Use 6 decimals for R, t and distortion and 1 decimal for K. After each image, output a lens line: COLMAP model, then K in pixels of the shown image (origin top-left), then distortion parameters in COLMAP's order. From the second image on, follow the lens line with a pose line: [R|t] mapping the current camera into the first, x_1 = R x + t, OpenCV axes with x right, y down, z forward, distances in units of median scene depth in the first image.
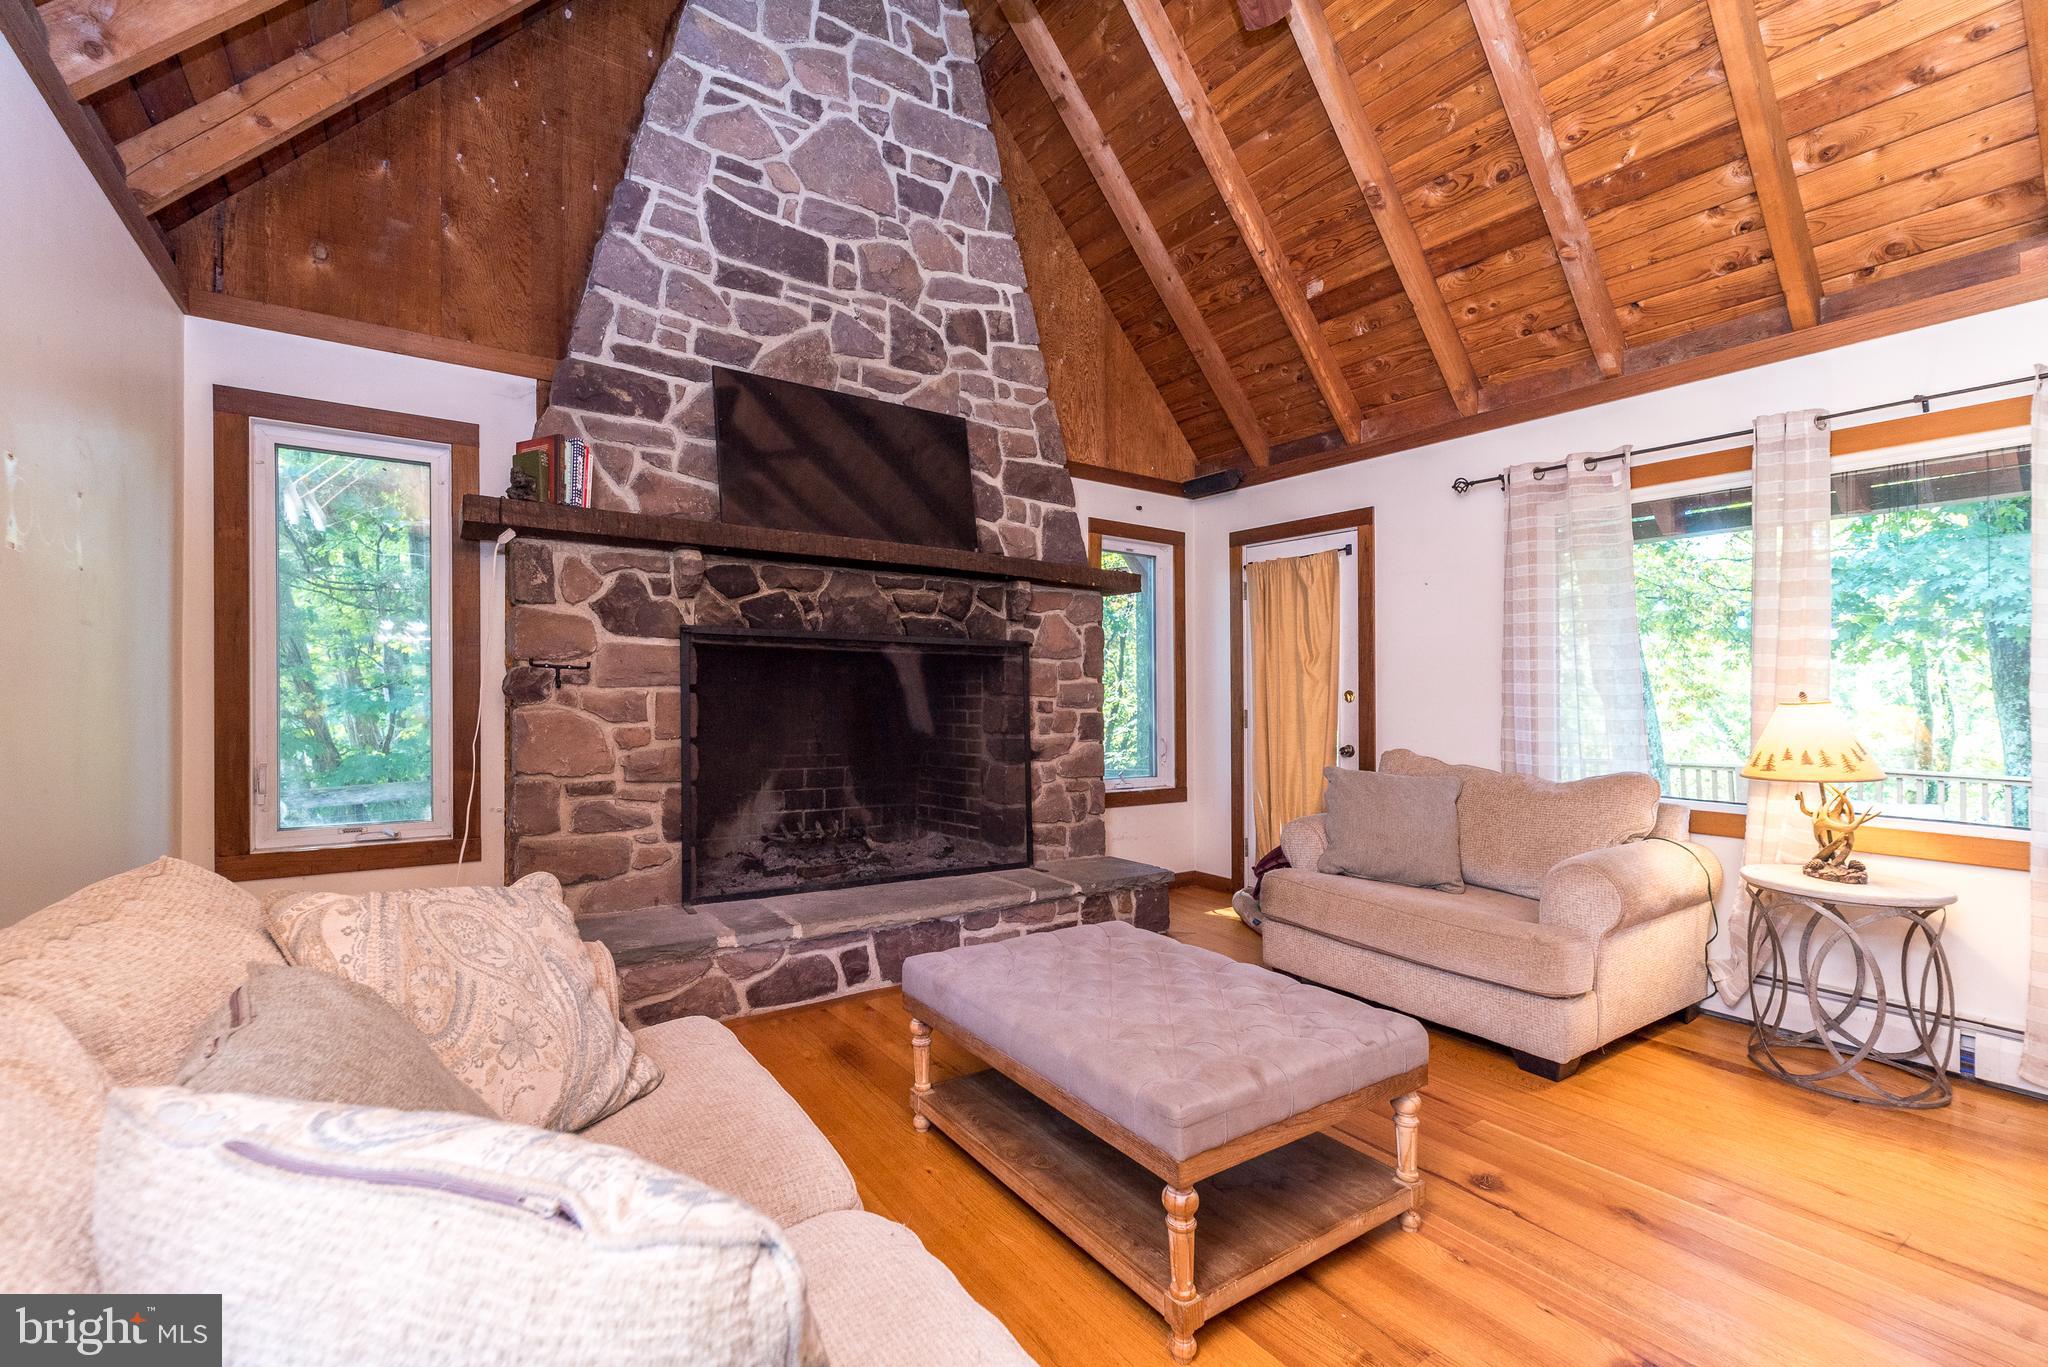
lens RADIAL K [[885.3, 0, 1021.8], [0, 885.3, 687.5], [0, 0, 1]] dist [0.007135, -0.000417]
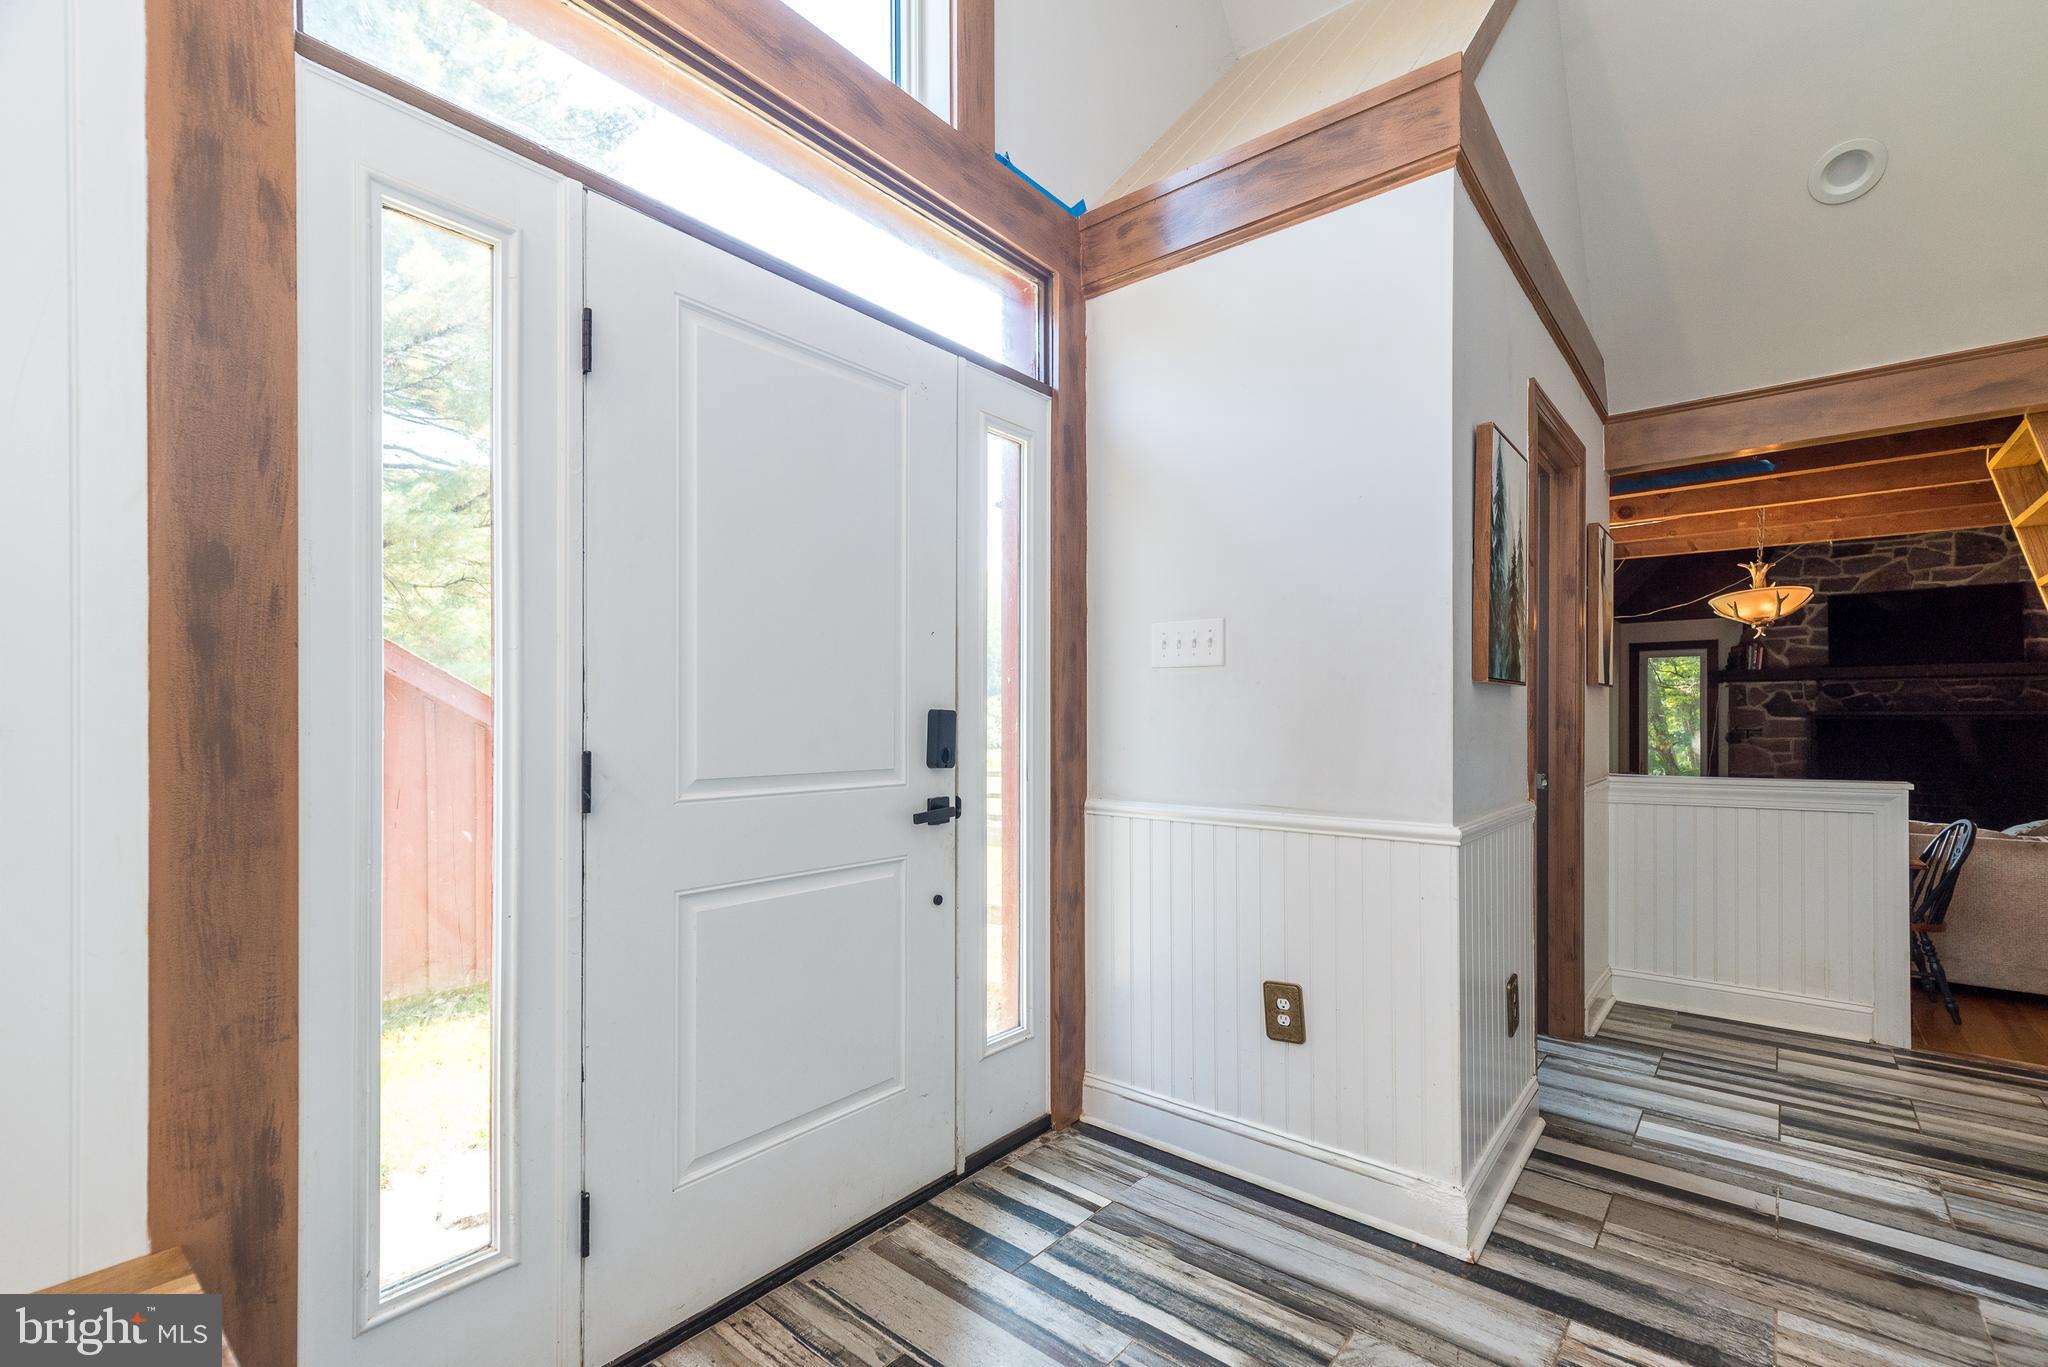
lens RADIAL K [[885.3, 0, 1028.9], [0, 885.3, 736.3], [0, 0, 1]] dist [0.007135, -0.000417]
pose [[0.283182, 0.006147, -0.959046, 1.155615], [0.003098, 0.999968, 0.007324, -0.024467], [0.959061, -0.005046, 0.283154, -1.475325]]
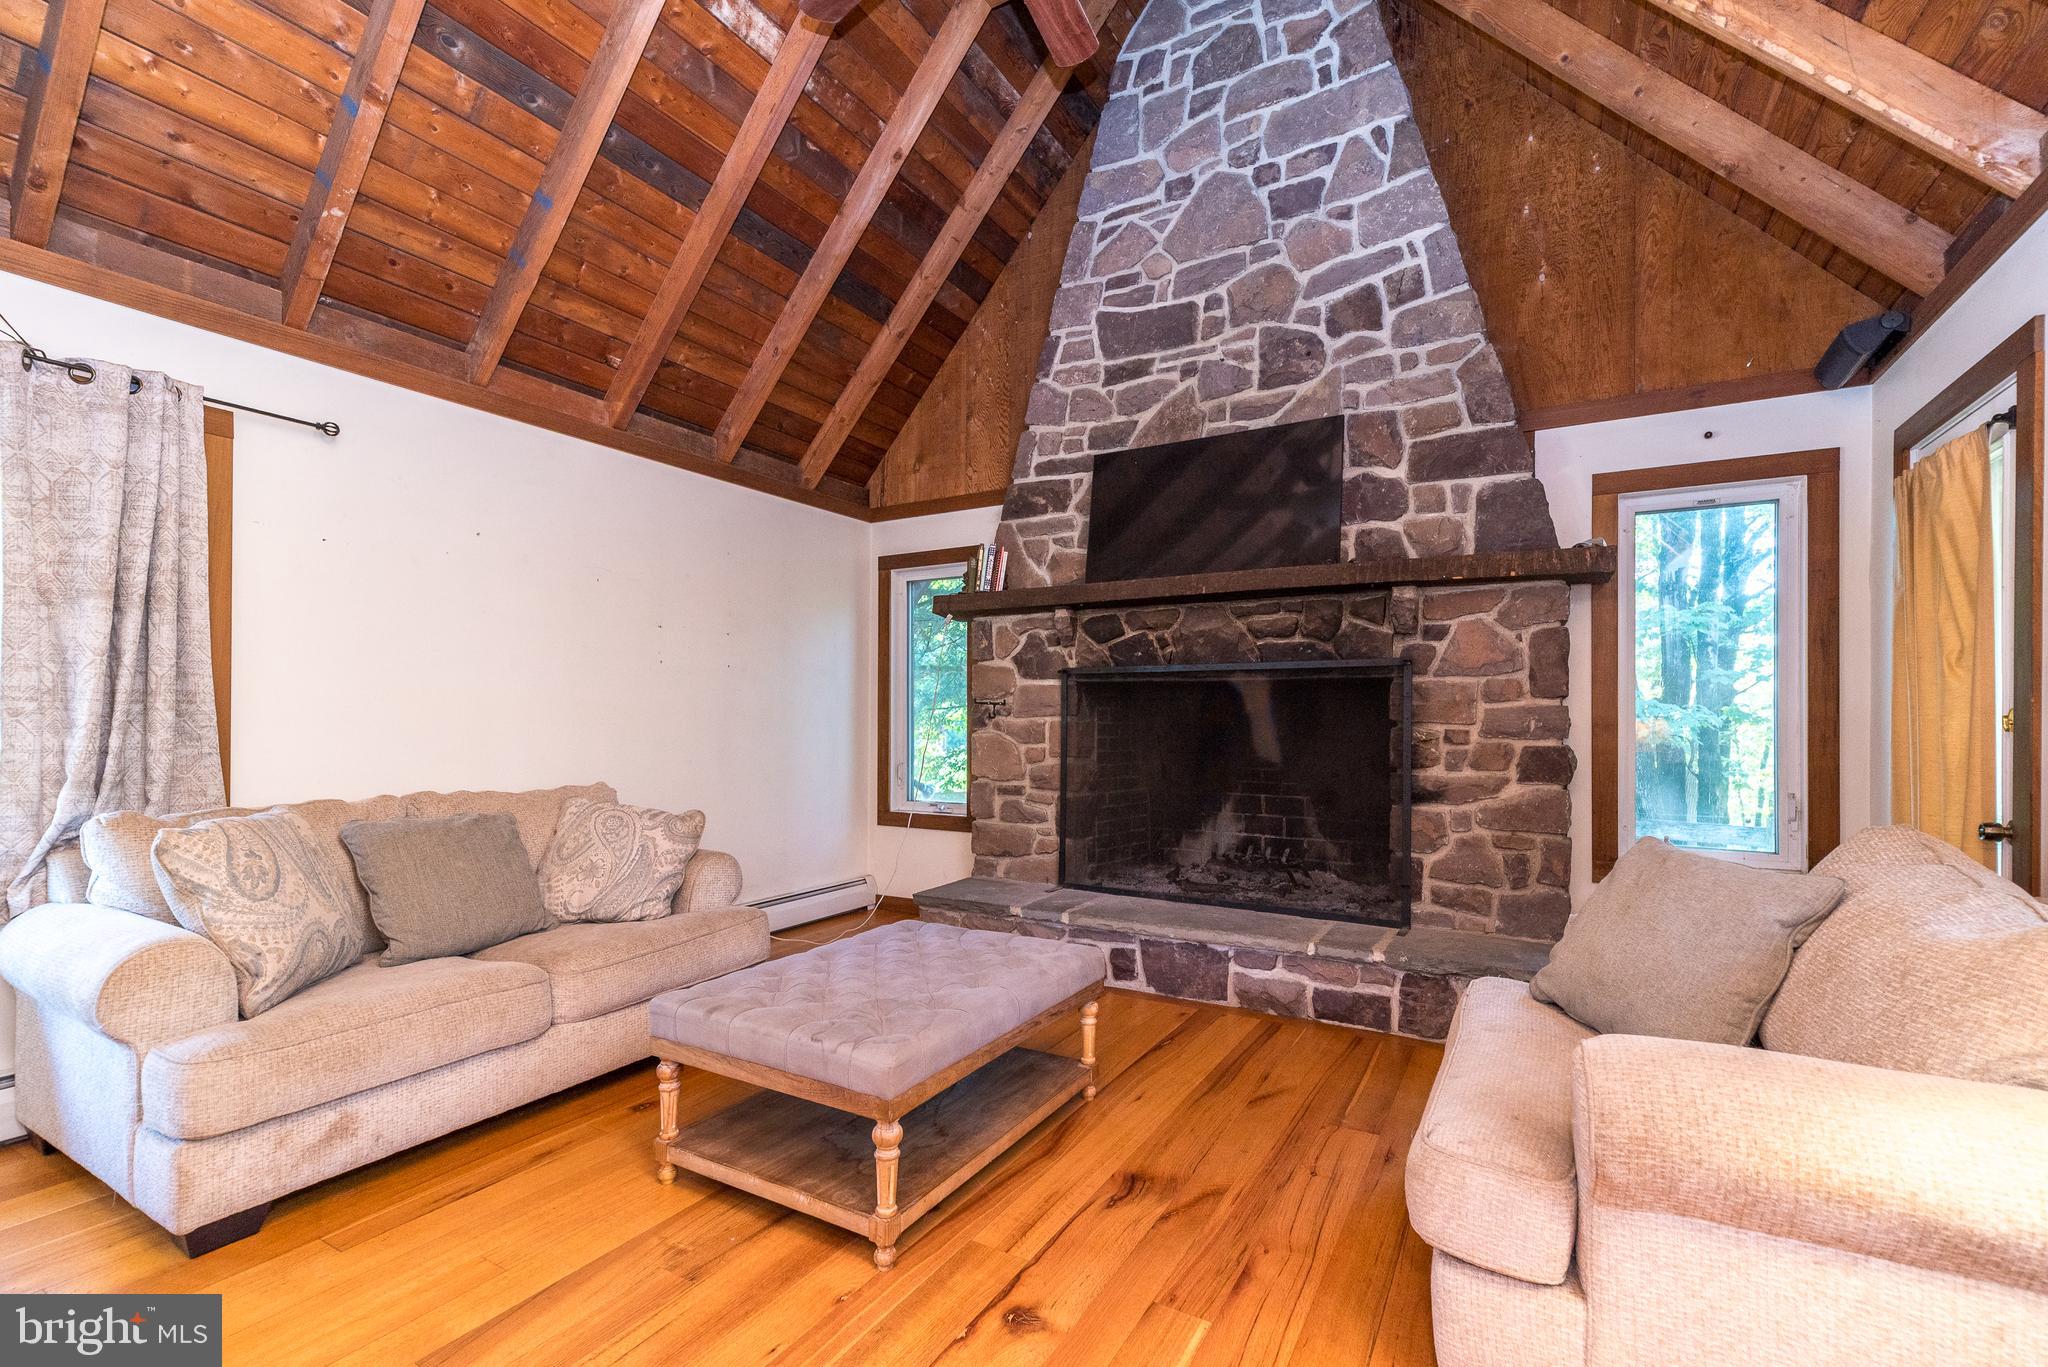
lens RADIAL K [[885.3, 0, 1025.7], [0, 885.3, 725.8], [0, 0, 1]] dist [0.007135, -0.000417]
pose [[0.437595, -0.004786, -0.899159, 0.655947], [0.004009, 0.999986, -0.003372, 0.014736], [0.899163, -0.002129, 0.437608, 0.344811]]
